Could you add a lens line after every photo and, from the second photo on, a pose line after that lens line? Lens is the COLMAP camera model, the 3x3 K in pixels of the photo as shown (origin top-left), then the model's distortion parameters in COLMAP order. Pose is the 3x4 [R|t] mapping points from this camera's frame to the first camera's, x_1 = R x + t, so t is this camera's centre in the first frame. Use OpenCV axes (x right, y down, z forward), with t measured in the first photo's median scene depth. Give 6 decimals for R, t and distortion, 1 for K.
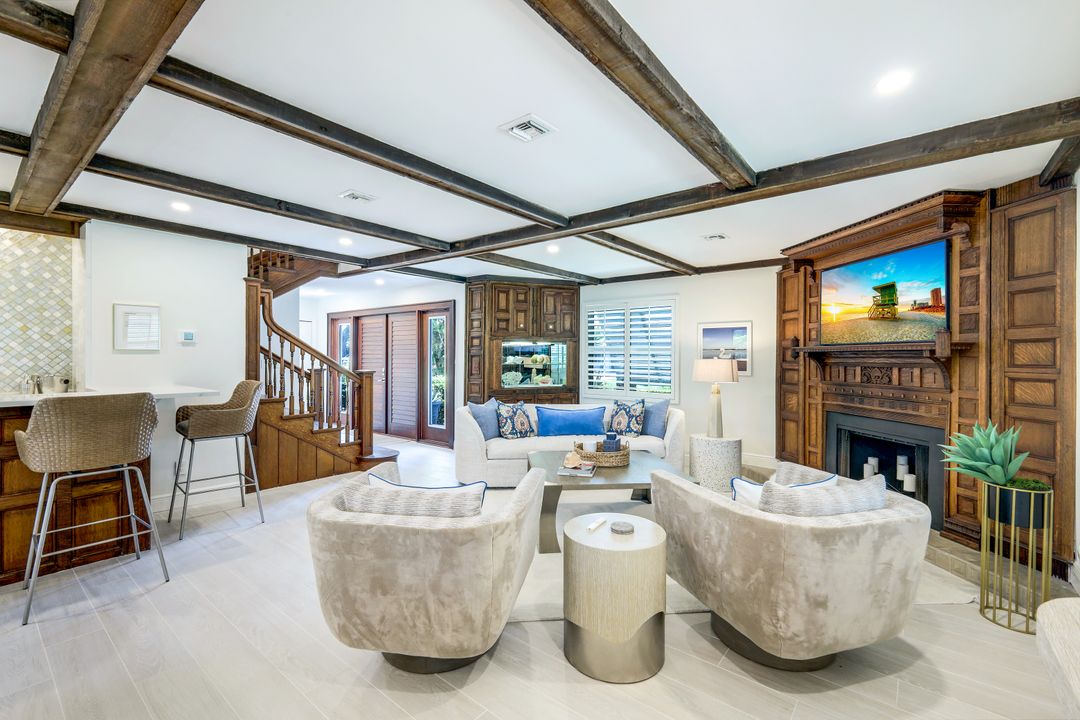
lens RADIAL K [[469.5, 0, 542.0], [0, 469.5, 357.3], [0, 0, 1]] dist [0.009937, -0.002130]
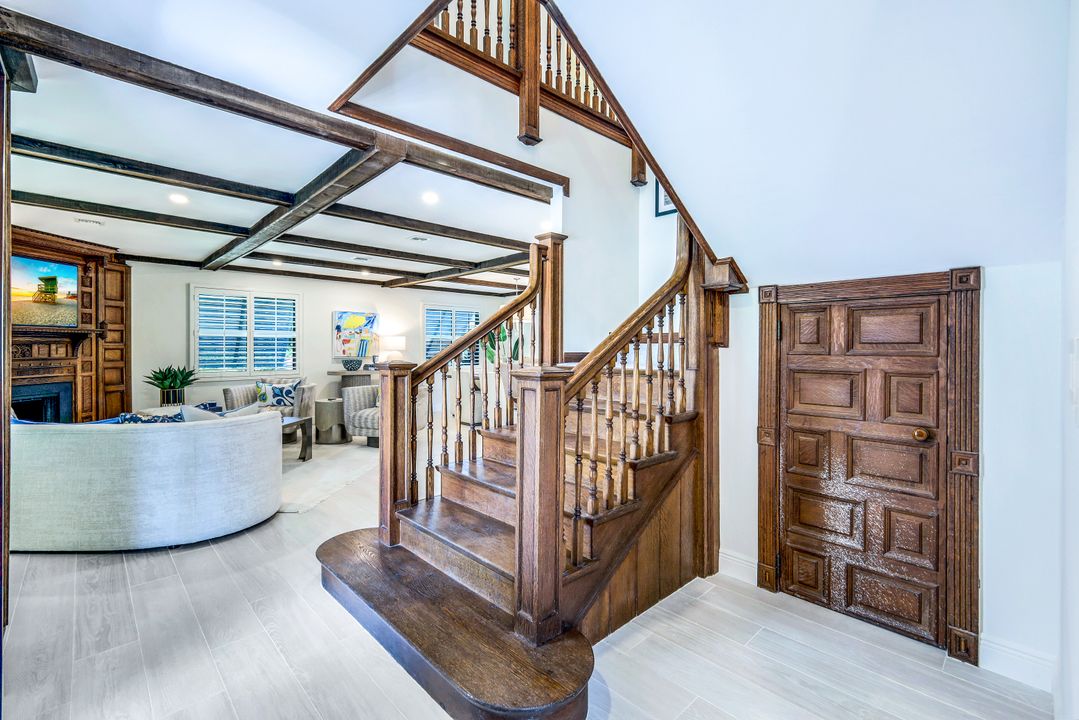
lens RADIAL K [[469.0, 0, 531.3], [0, 469.0, 352.4], [0, 0, 1]] dist [0.009937, -0.002130]
pose [[-0.990123, -0.004973, 0.140113, -0.800220], [-0.003598, 0.999943, 0.010061, 0.024917], [-0.140155, 0.009457, -0.990084, 2.037265]]
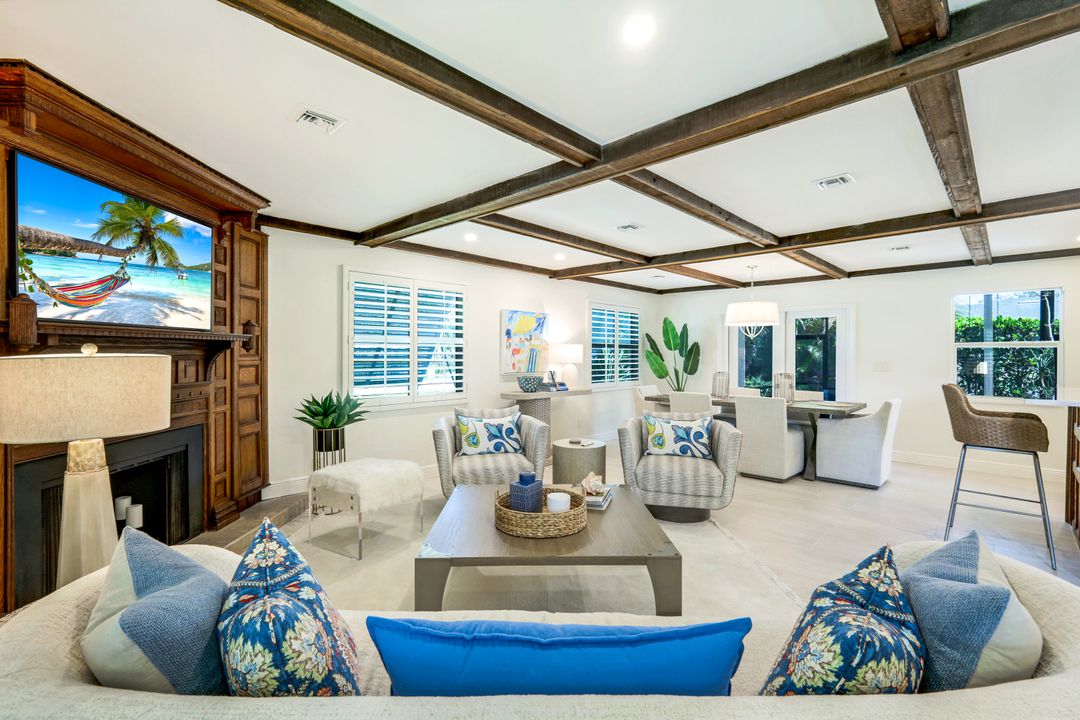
lens RADIAL K [[469.5, 0, 528.2], [0, 469.5, 356.7], [0, 0, 1]] dist [0.009937, -0.002130]
pose [[-0.994337, -0.004459, 0.106178, 0.088091], [-0.003829, 0.999974, 0.006141, 0.007477], [-0.106202, 0.005700, -0.994328, 1.598631]]
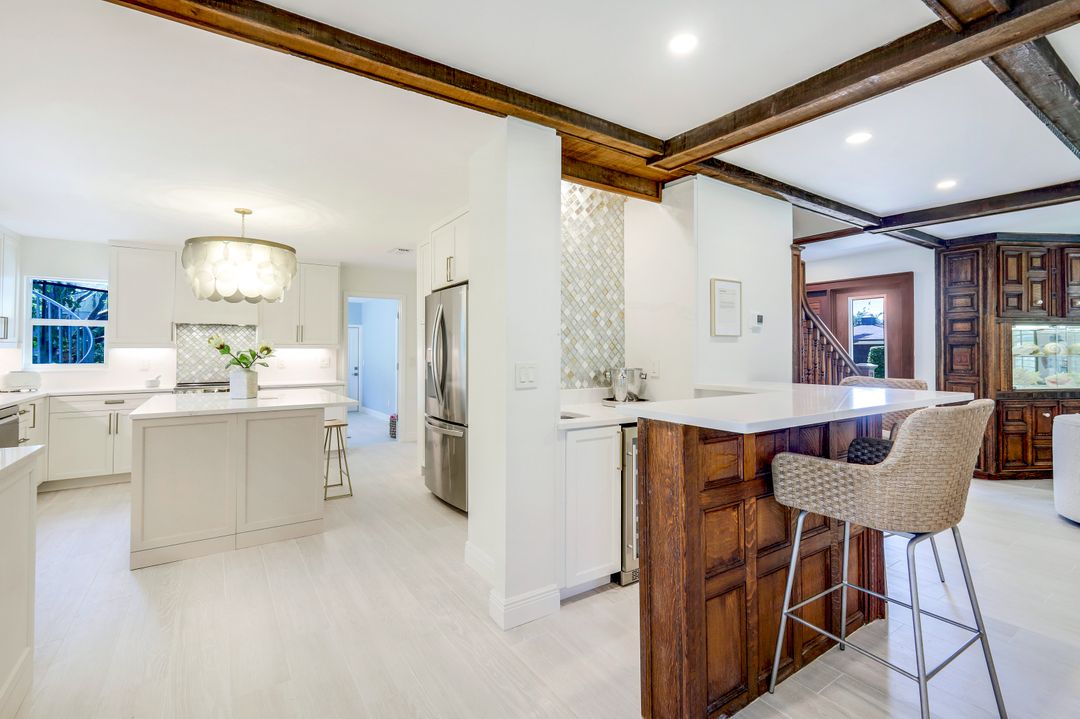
lens RADIAL K [[469.5, 0, 539.6], [0, 469.5, 344.1], [0, 0, 1]] dist [0.009937, -0.002130]
pose [[0.955509, -0.010835, -0.294764, -0.920955], [0.005404, 0.999800, -0.019232, 0.009520], [0.294913, 0.016784, 0.955377, 0.157833]]
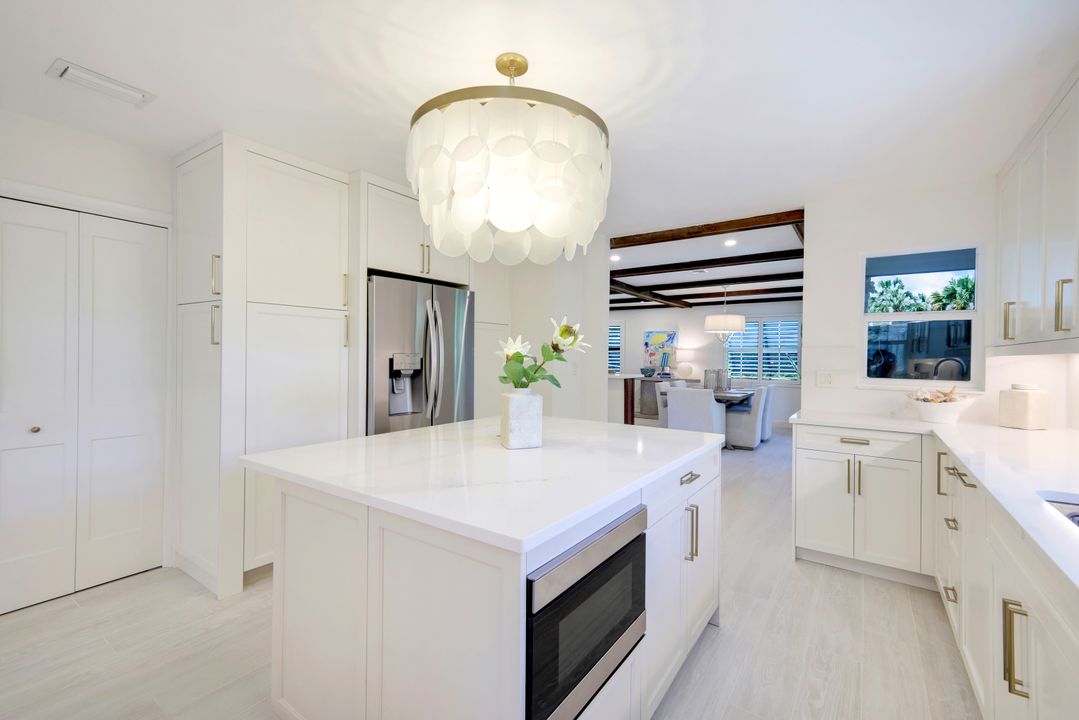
lens RADIAL K [[469.0, 0, 537.1], [0, 469.0, 359.3], [0, 0, 1]] dist [0.009937, -0.002130]
pose [[-0.077222, -0.006527, 0.996993, -2.247921], [-0.012704, 0.999904, 0.005562, 0.019972], [-0.996933, -0.012237, -0.077298, 0.957413]]
